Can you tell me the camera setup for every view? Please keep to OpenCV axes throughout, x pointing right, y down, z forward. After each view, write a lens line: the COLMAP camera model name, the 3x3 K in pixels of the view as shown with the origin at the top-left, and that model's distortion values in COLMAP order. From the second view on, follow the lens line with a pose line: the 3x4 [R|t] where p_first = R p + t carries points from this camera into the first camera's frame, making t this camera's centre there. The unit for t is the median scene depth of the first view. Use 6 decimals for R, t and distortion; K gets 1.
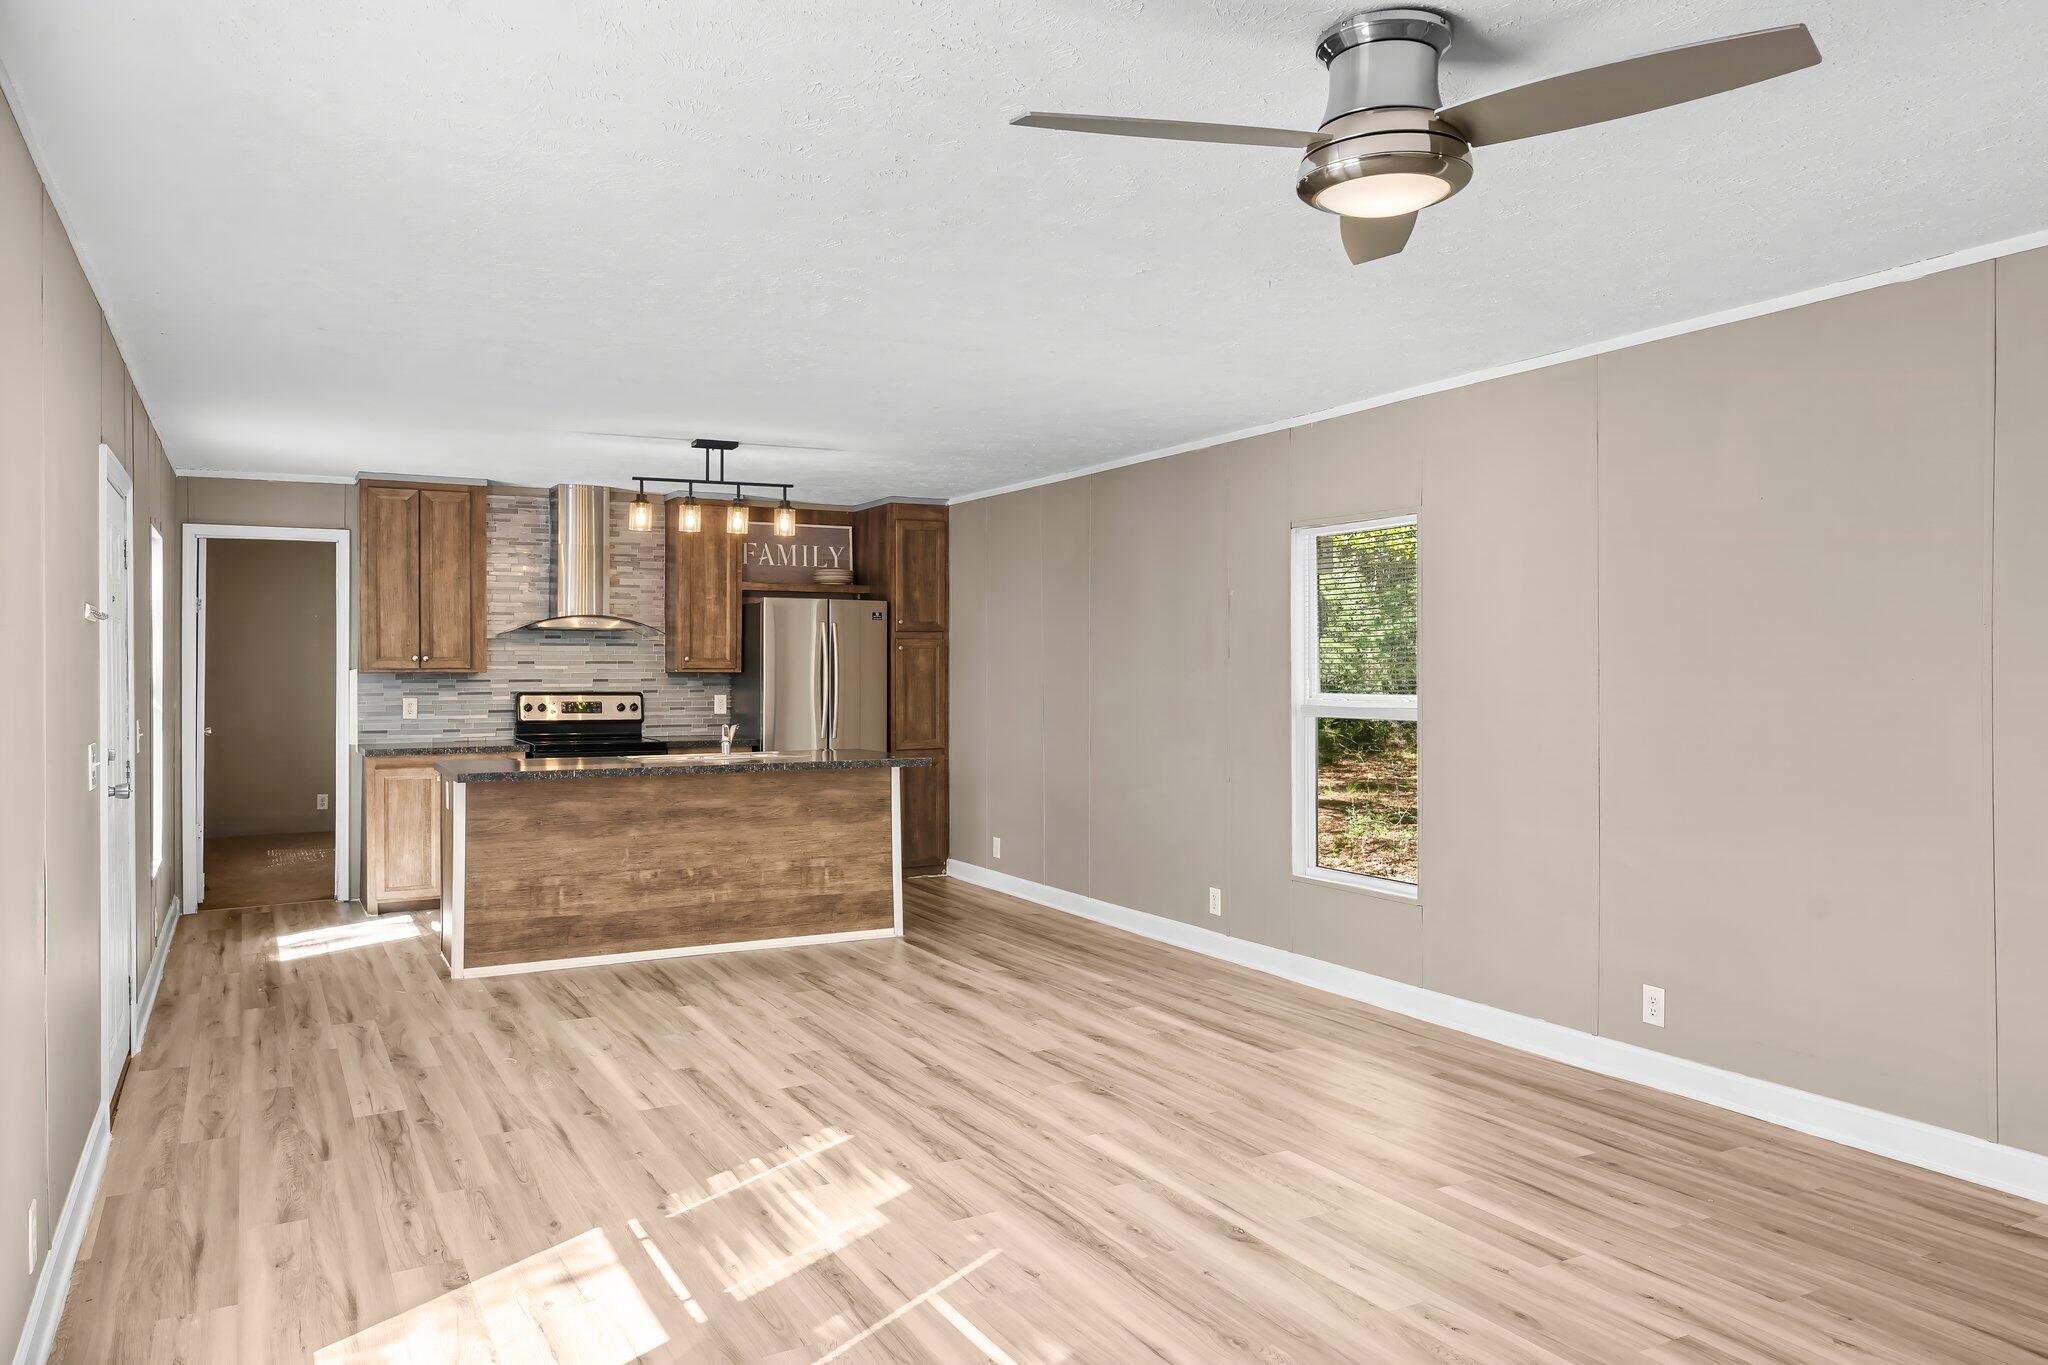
lens RADIAL K [[1400.3, 0, 1001.8], [0, 1400.3, 666.9], [0, 0, 1]] dist [0.002368, -0.003399]
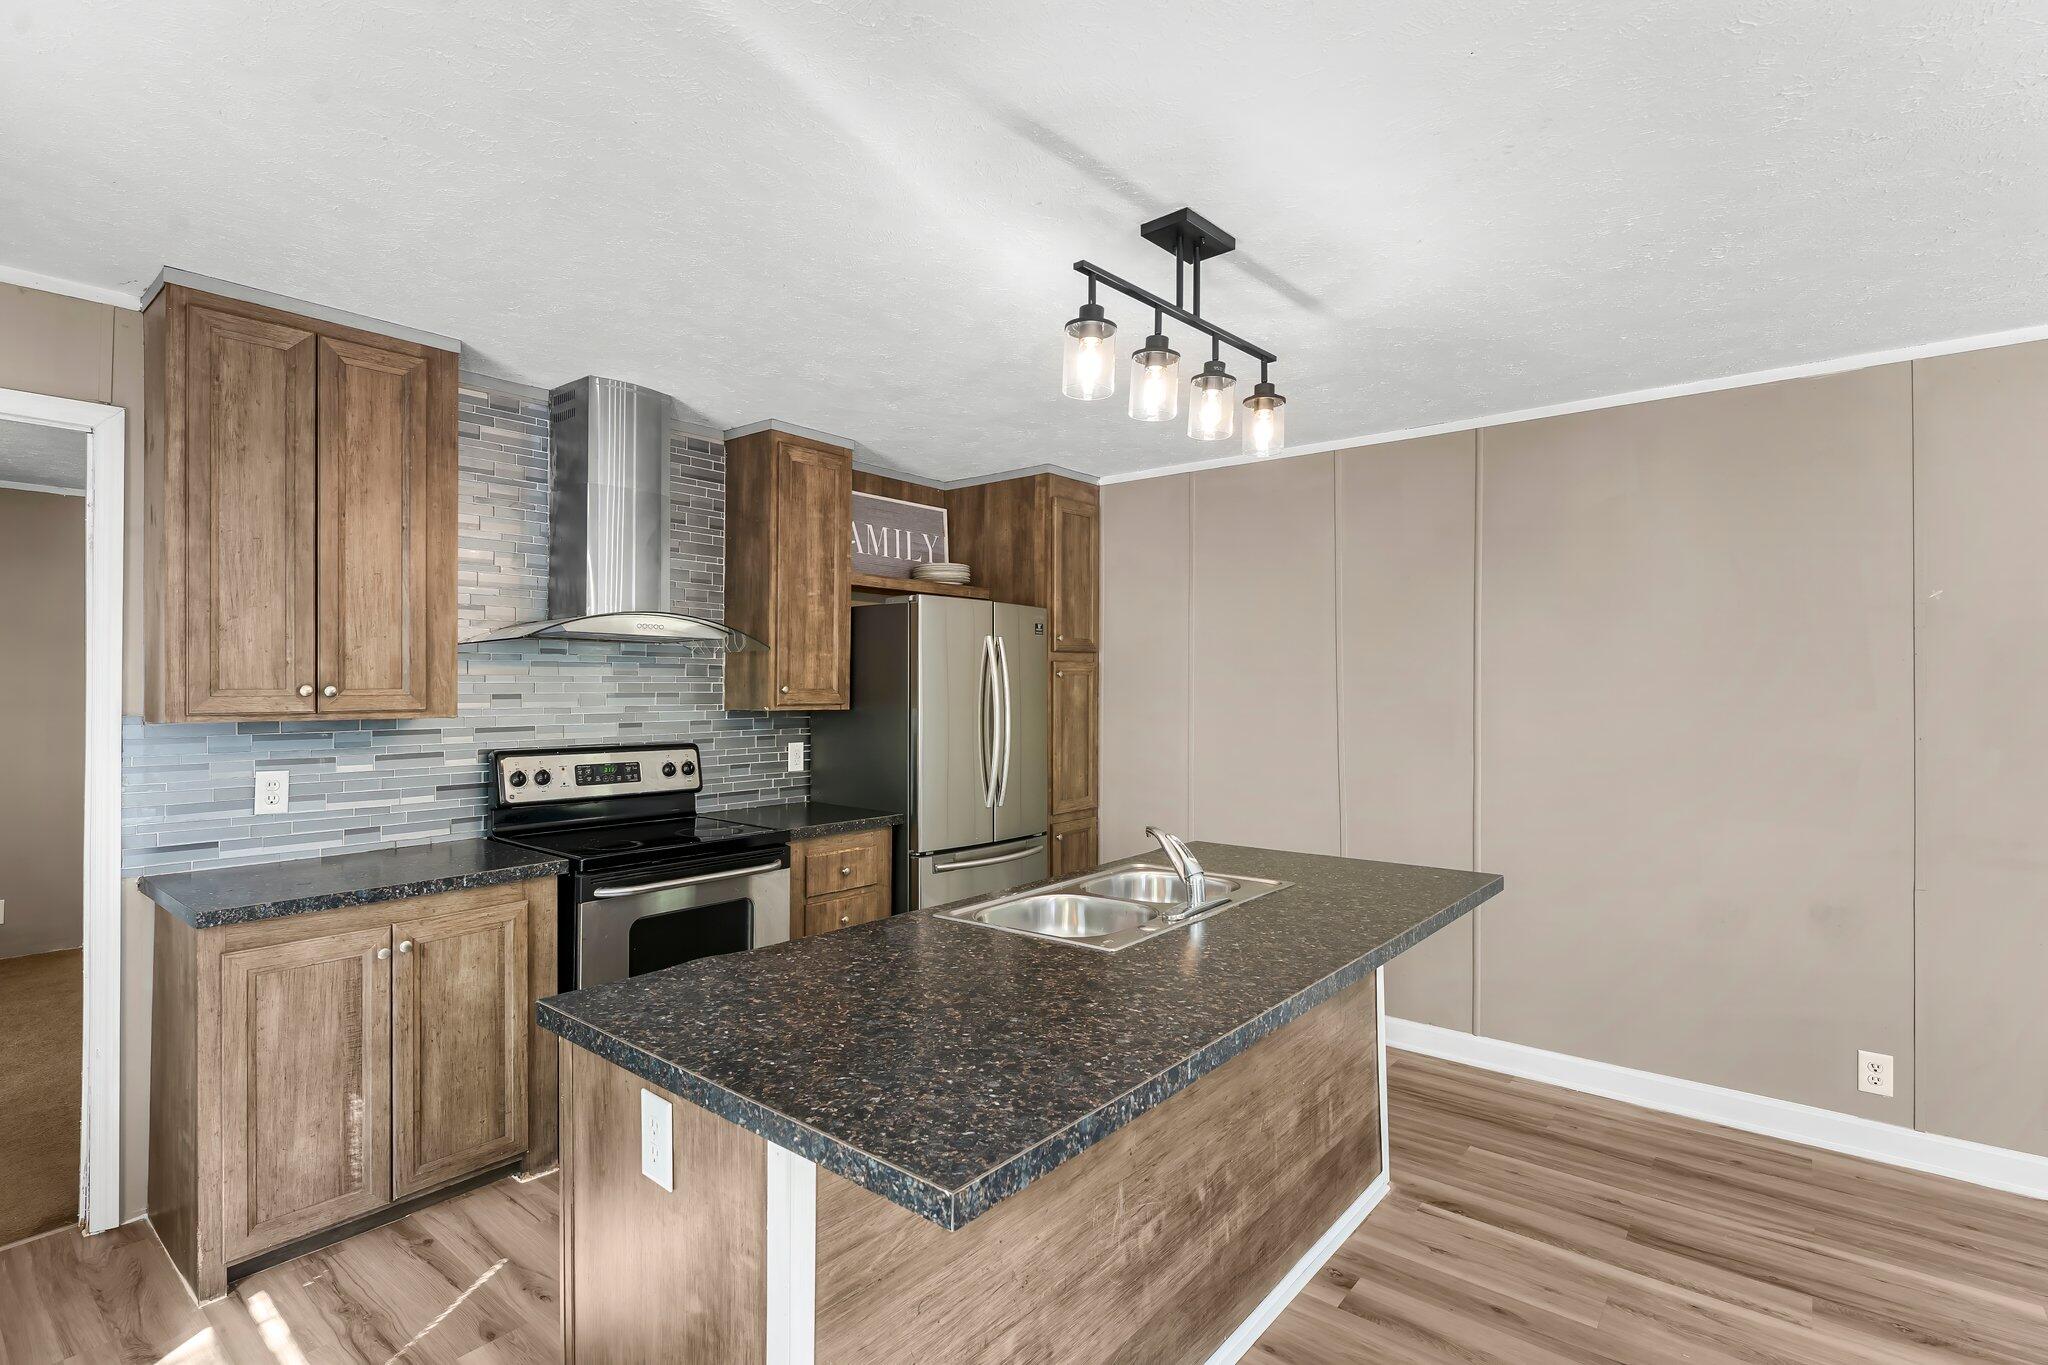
lens RADIAL K [[973.2, 0, 1001.8], [0, 973.2, 681.4], [0, 0, 1]] dist [-0.002068, -0.000107]
pose [[0.928901, 0.003431, 0.370312, -0.394205], [-0.001861, 0.999988, -0.004596, -0.010065], [-0.370323, 0.003580, 0.928896, 0.747454]]
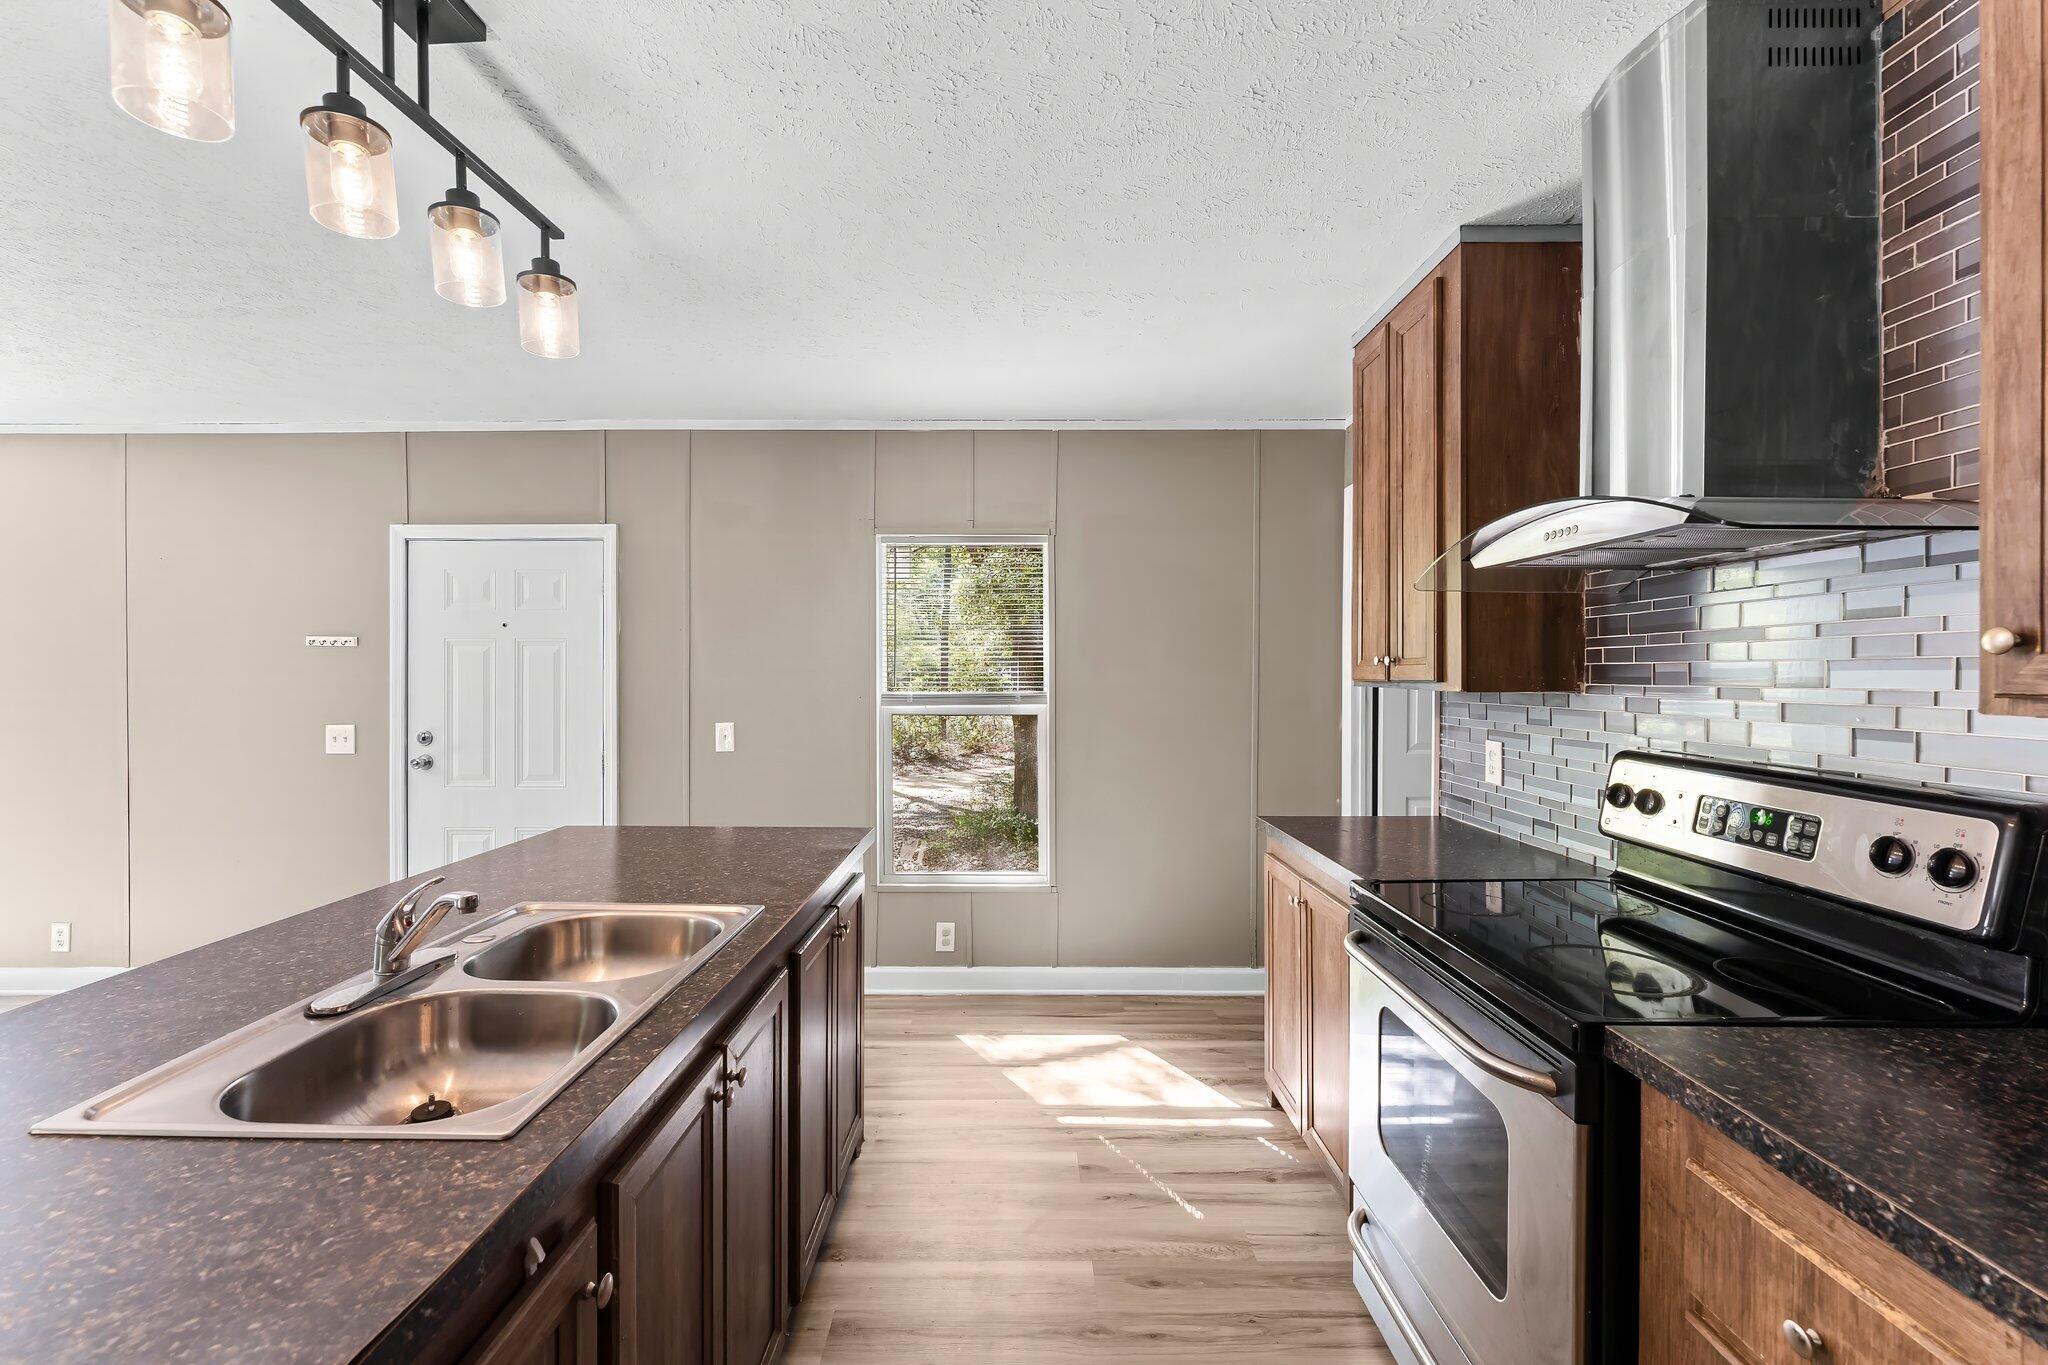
lens RADIAL K [[847.1, 0, 1025.3], [0, 847.1, 676.0], [0, 0, 1]] dist [-0.000408, -0.000139]
pose [[-0.469994, 0.004598, -0.882658, -0.105490], [0.000571, 0.999988, 0.004905, -0.002476], [0.882669, 0.001801, -0.469991, 1.257987]]
